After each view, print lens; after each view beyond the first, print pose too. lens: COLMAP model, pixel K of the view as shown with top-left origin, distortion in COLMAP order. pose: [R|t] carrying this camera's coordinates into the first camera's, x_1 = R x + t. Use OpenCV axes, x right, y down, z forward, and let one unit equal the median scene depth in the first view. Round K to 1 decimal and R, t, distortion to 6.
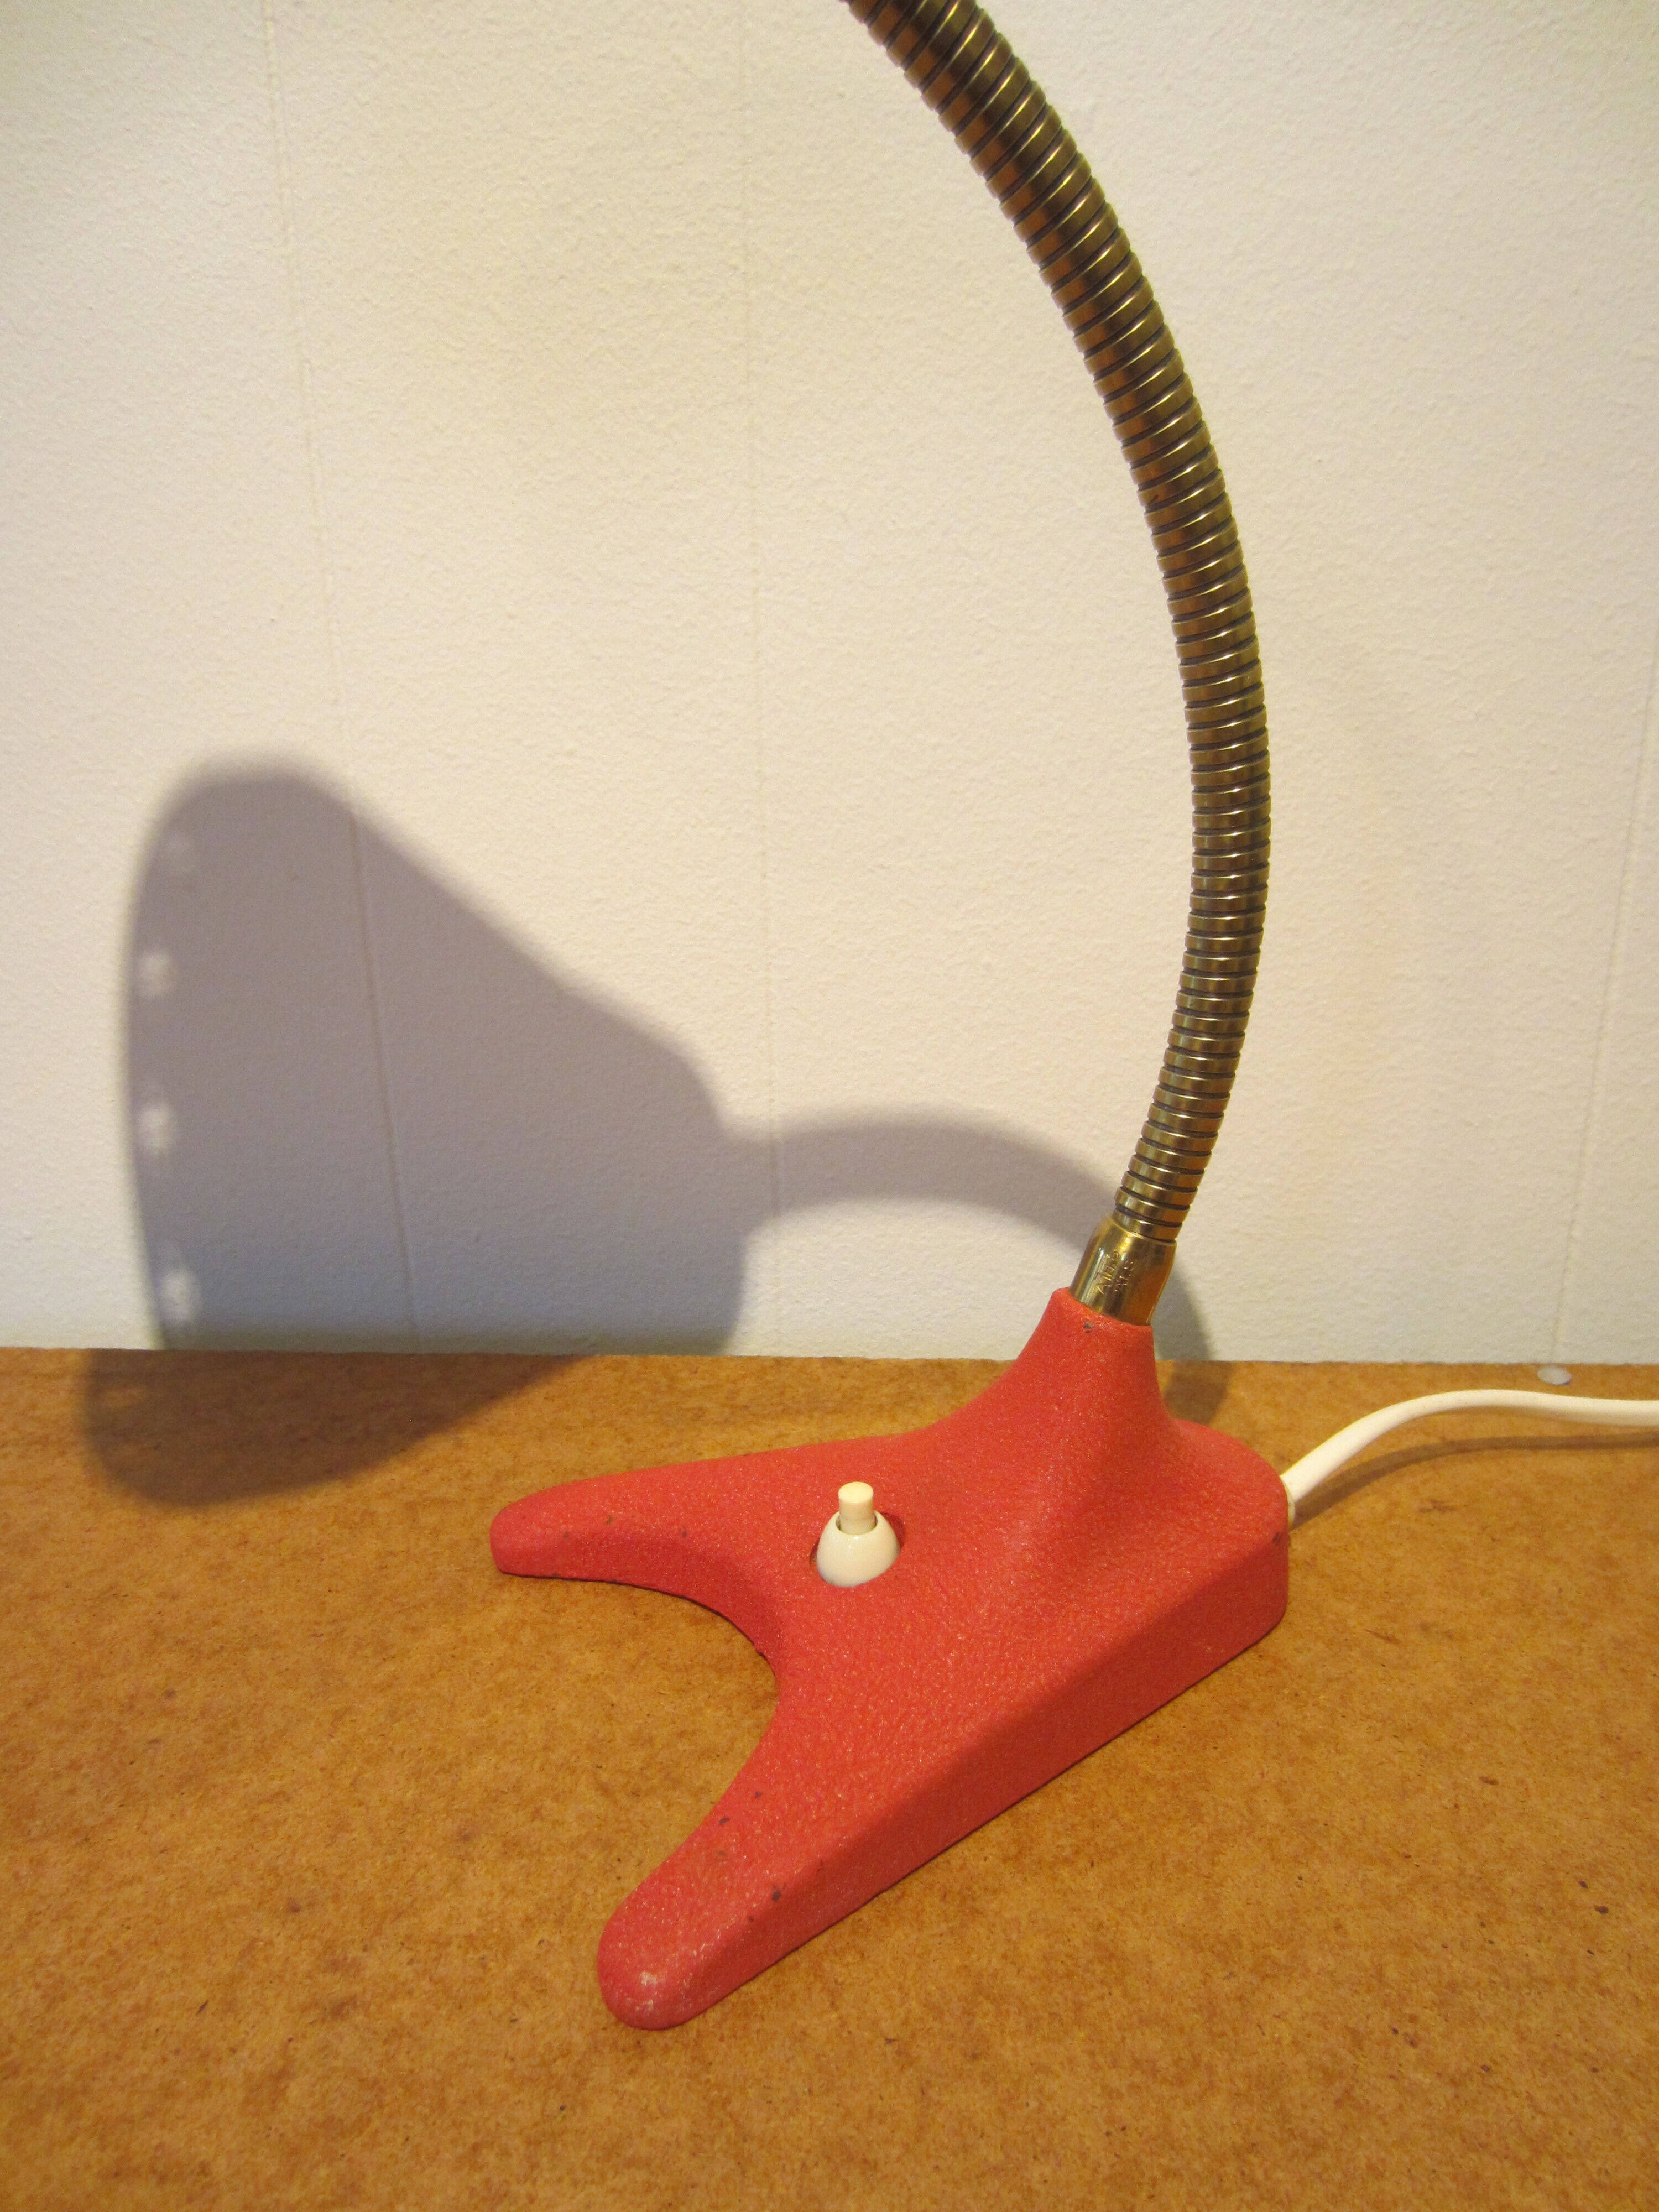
lens RADIAL K [[1671.3, 0, 812.1], [0, 1671.3, 1095.1], [0, 0, 1]] dist [-0.040577, 0.024924]
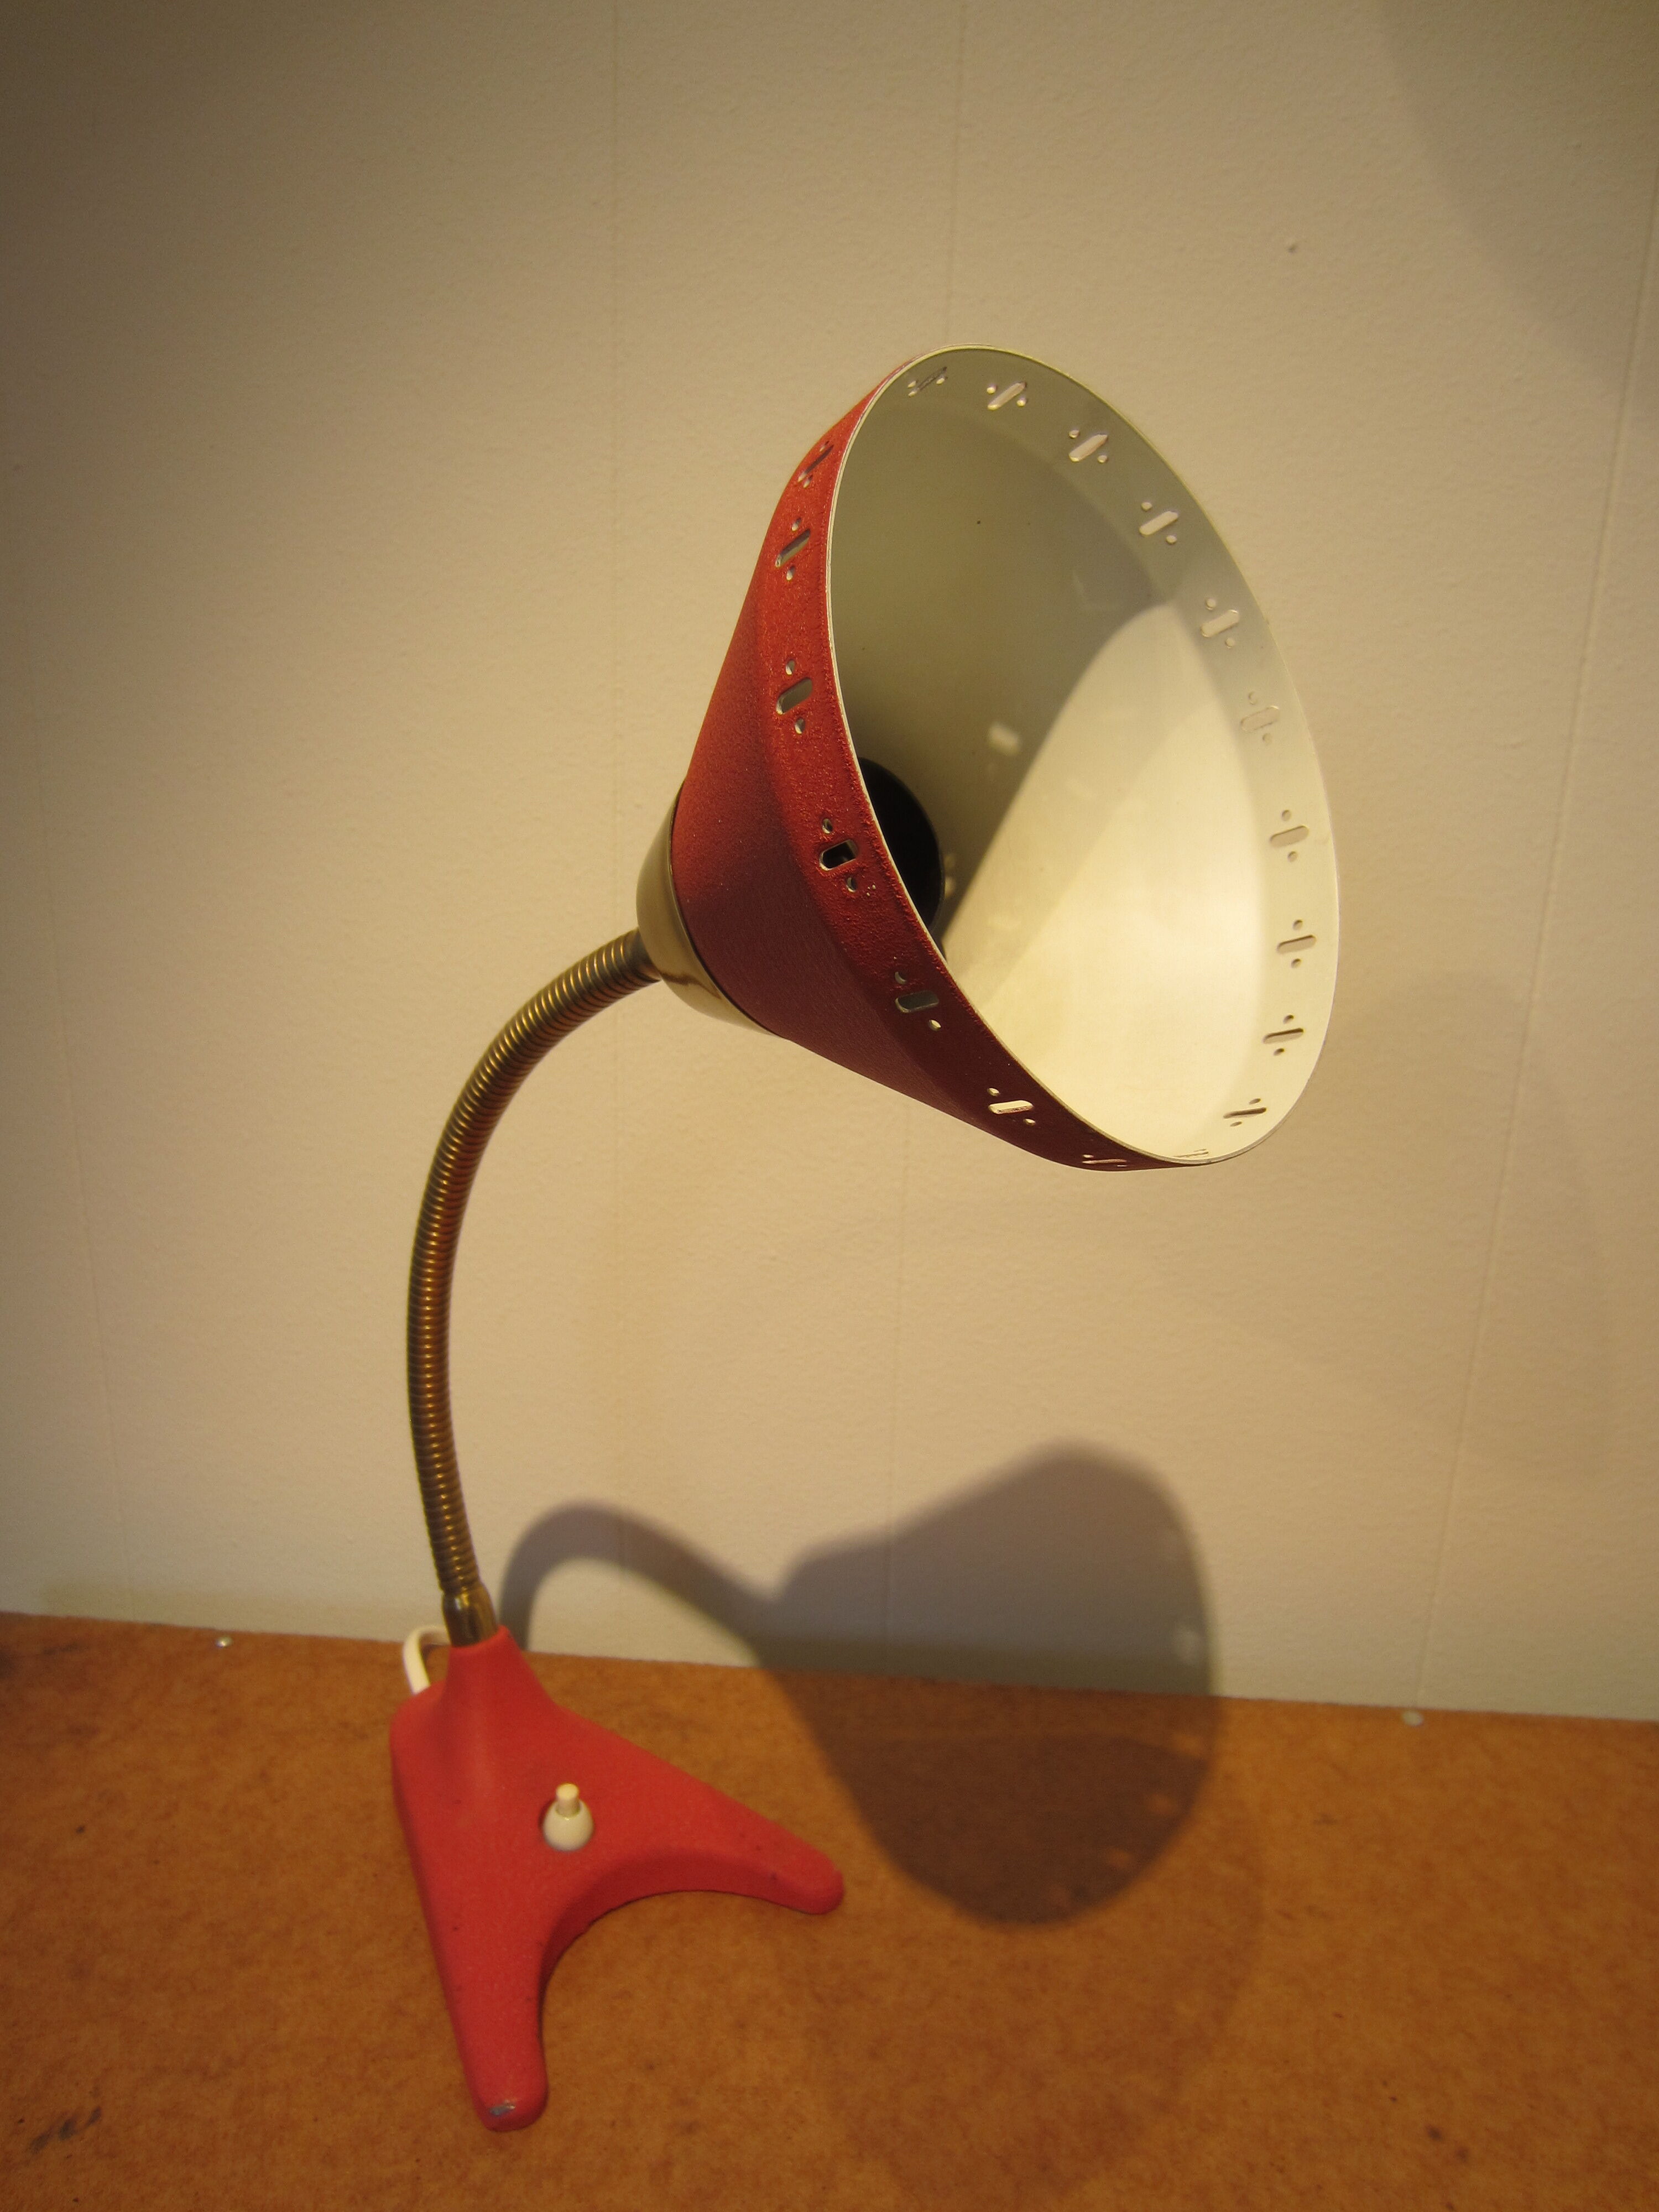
lens RADIAL K [[1671.3, 0, 820.5], [0, 1671.3, 1107.1], [0, 0, 1]] dist [-0.040577, 0.024924]
pose [[0.998478, 0.052570, 0.016677, -0.220521], [-0.051865, 0.997844, -0.040216, -0.463356], [-0.018755, 0.039290, 0.999052, -0.795513]]
